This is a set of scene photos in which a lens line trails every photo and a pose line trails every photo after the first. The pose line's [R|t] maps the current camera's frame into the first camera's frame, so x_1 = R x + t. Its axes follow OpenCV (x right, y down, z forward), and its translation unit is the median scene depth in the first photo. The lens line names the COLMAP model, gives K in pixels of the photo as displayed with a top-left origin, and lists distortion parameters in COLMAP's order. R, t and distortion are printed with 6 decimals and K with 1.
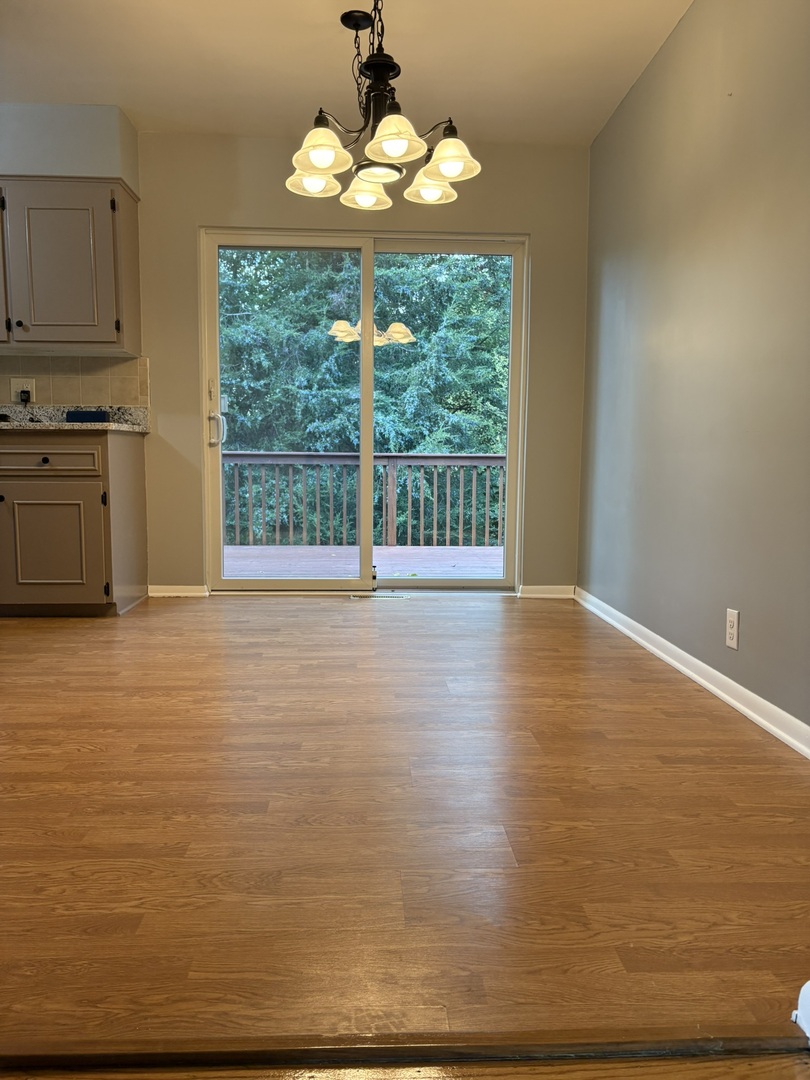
lens RADIAL K [[814.1, 0, 397.4], [0, 814.1, 547.1], [0, 0, 1]] dist [0.041228, -0.037051]
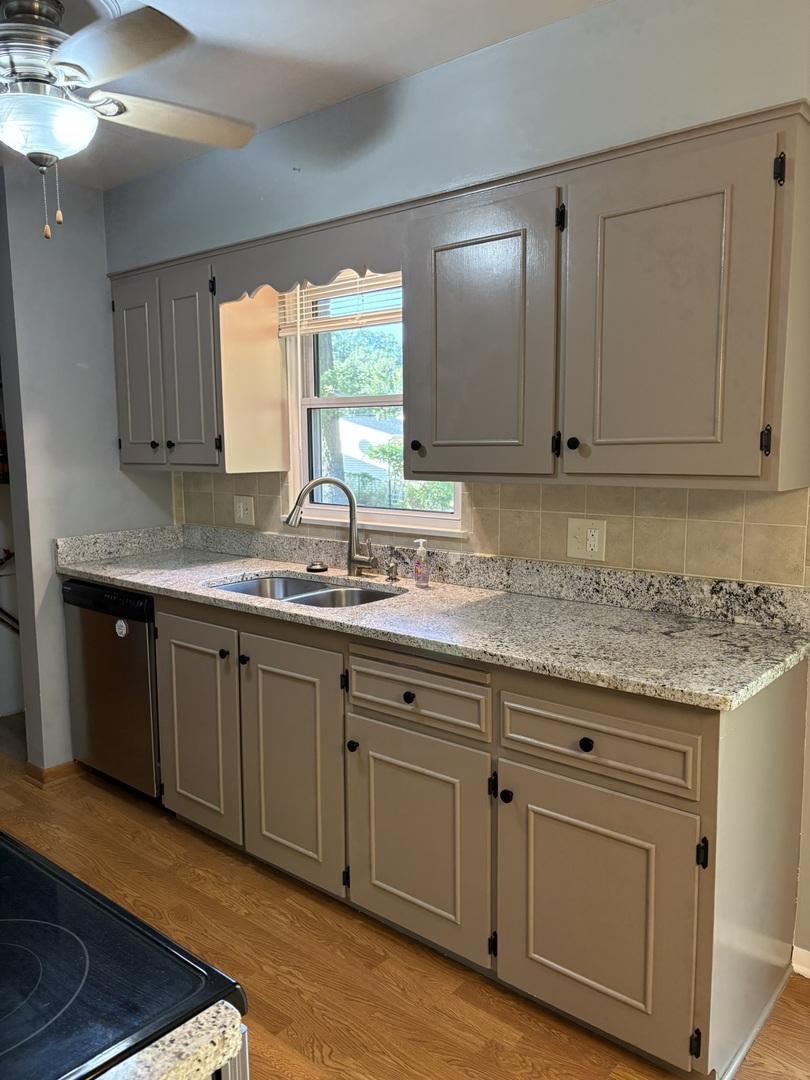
lens RADIAL K [[814.1, 0, 398.4], [0, 814.1, 541.2], [0, 0, 1]] dist [0.041228, -0.037051]
pose [[0.728708, 0.072001, -0.681029, -0.165742], [-0.052223, 0.997404, 0.049570, -0.210974], [0.682831, -0.000556, 0.730577, 0.496677]]
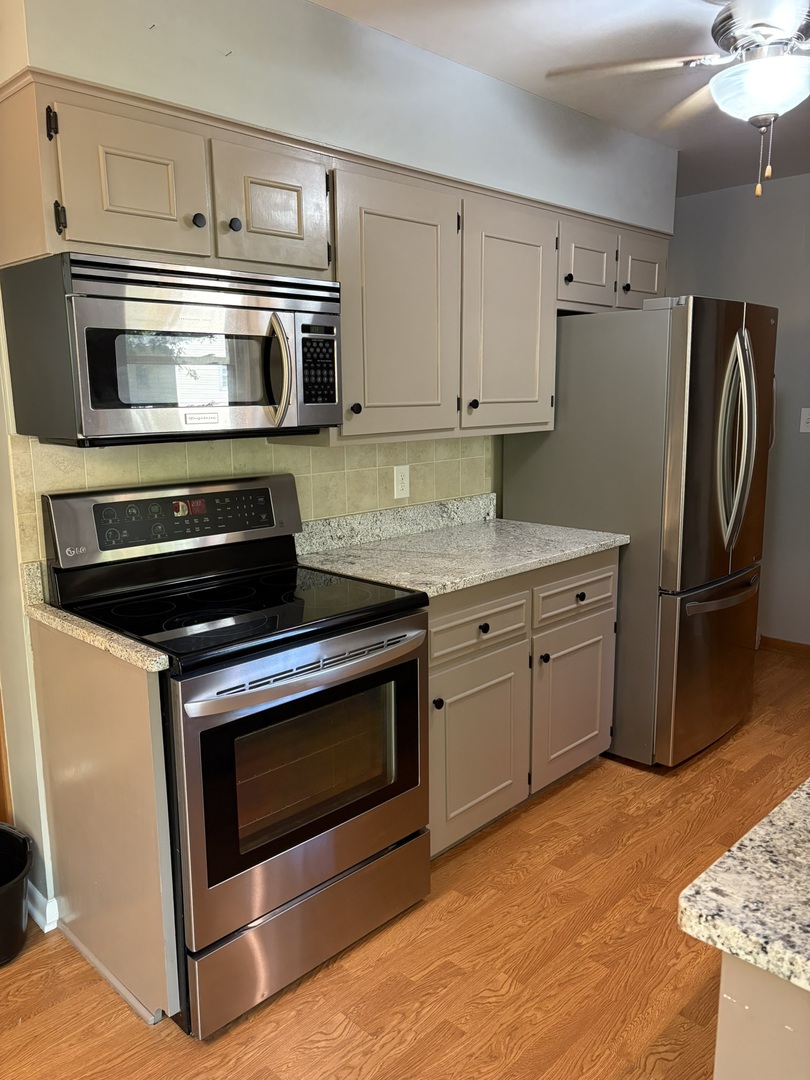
lens RADIAL K [[814.1, 0, 409.5], [0, 814.1, 540.2], [0, 0, 1]] dist [0.041228, -0.037051]
pose [[-0.728752, 0.125254, -0.673225, -0.134877], [-0.060776, 0.967419, 0.245777, -0.258299], [0.682076, 0.220026, -0.697396, 0.939529]]
